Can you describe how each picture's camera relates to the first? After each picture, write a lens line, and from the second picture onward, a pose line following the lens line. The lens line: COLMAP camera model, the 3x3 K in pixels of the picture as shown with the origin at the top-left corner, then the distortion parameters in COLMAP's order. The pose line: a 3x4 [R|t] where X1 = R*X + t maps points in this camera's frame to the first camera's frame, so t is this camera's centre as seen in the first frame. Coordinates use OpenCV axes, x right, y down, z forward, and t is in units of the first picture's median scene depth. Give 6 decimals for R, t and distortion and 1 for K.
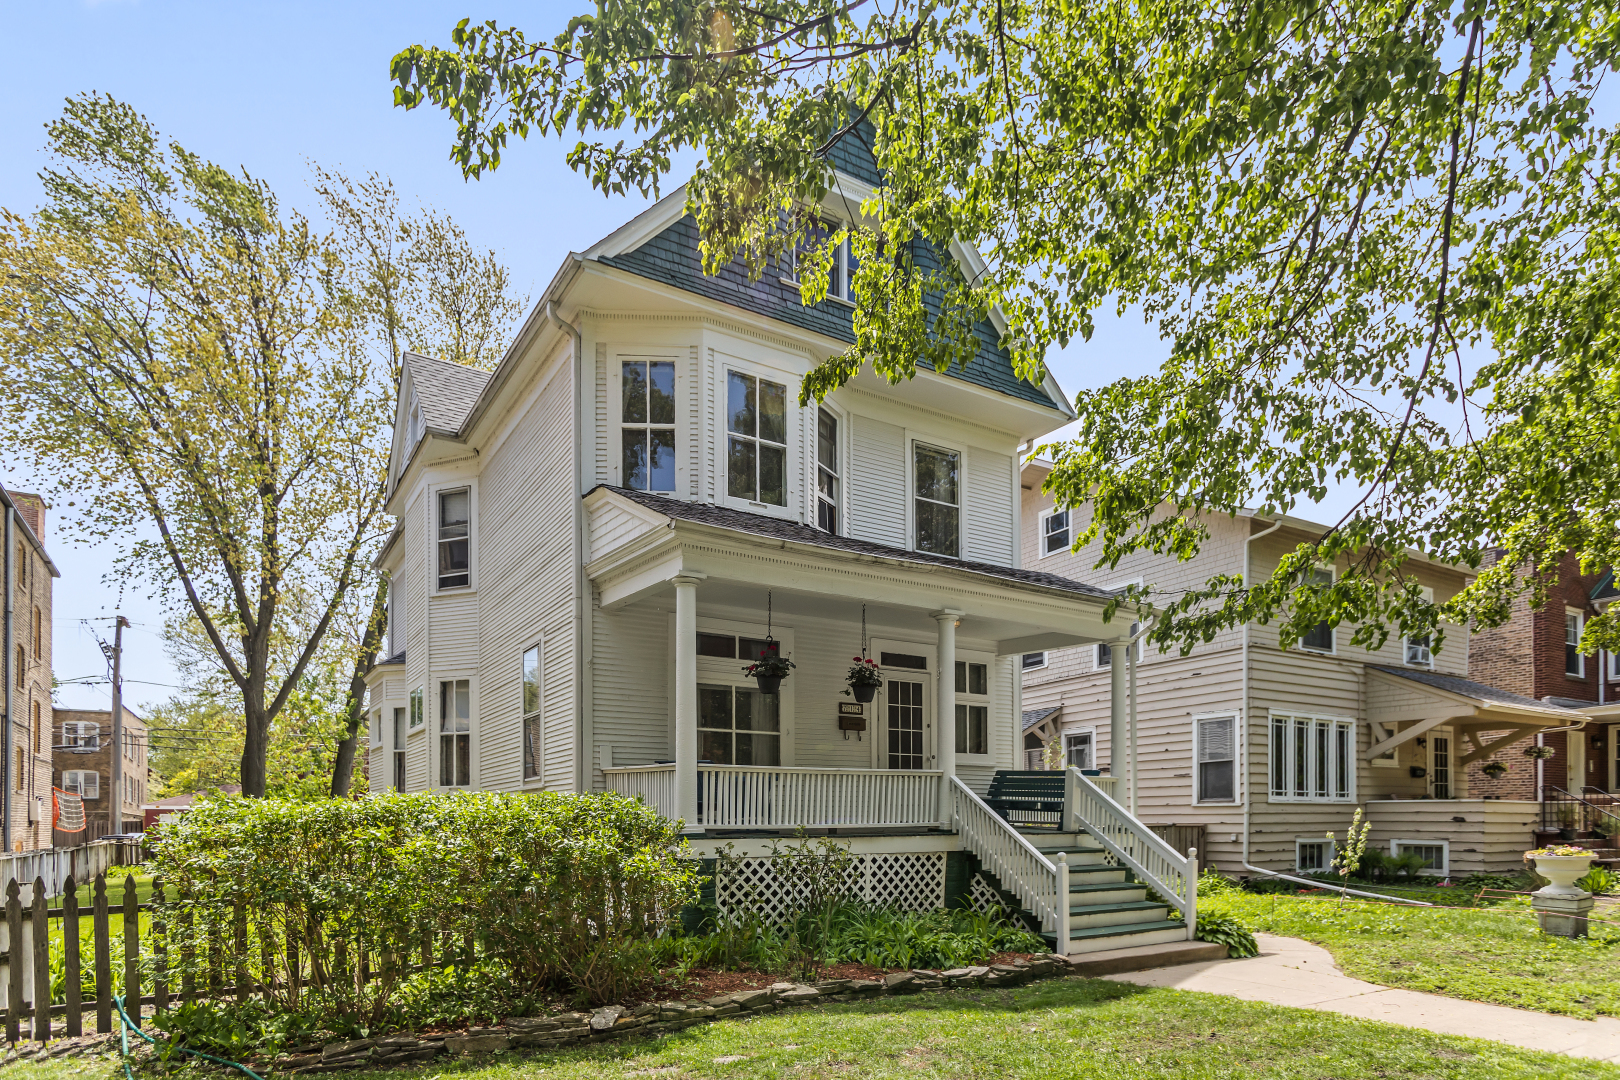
lens RADIAL K [[966.7, 0, 803.8], [0, 966.7, 634.4], [0, 0, 1]] dist [0.002888, 0.000018]
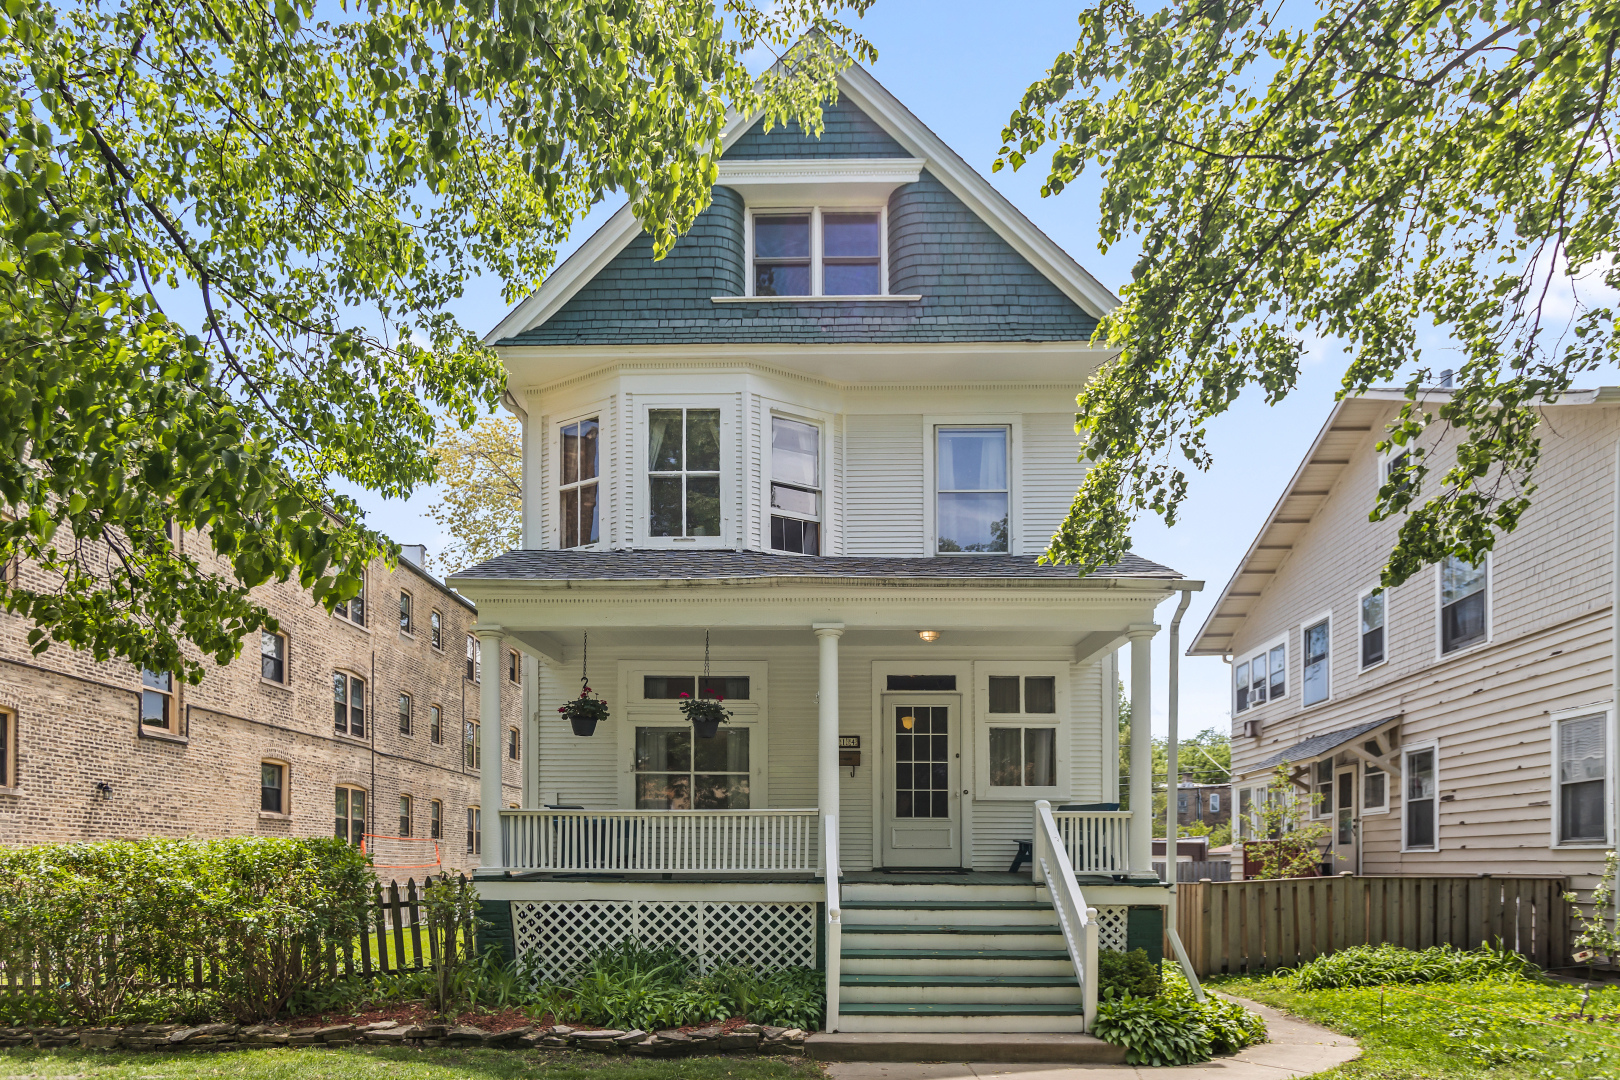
lens RADIAL K [[966.8, 0, 810.0], [0, 966.8, 701.6], [0, 0, 1]] dist [-0.006011, -0.000564]
pose [[0.821756, -0.084503, -0.563540, 0.582488], [0.099231, 0.995054, -0.004509, 0.043594], [0.561134, -0.052216, 0.826077, 0.259213]]
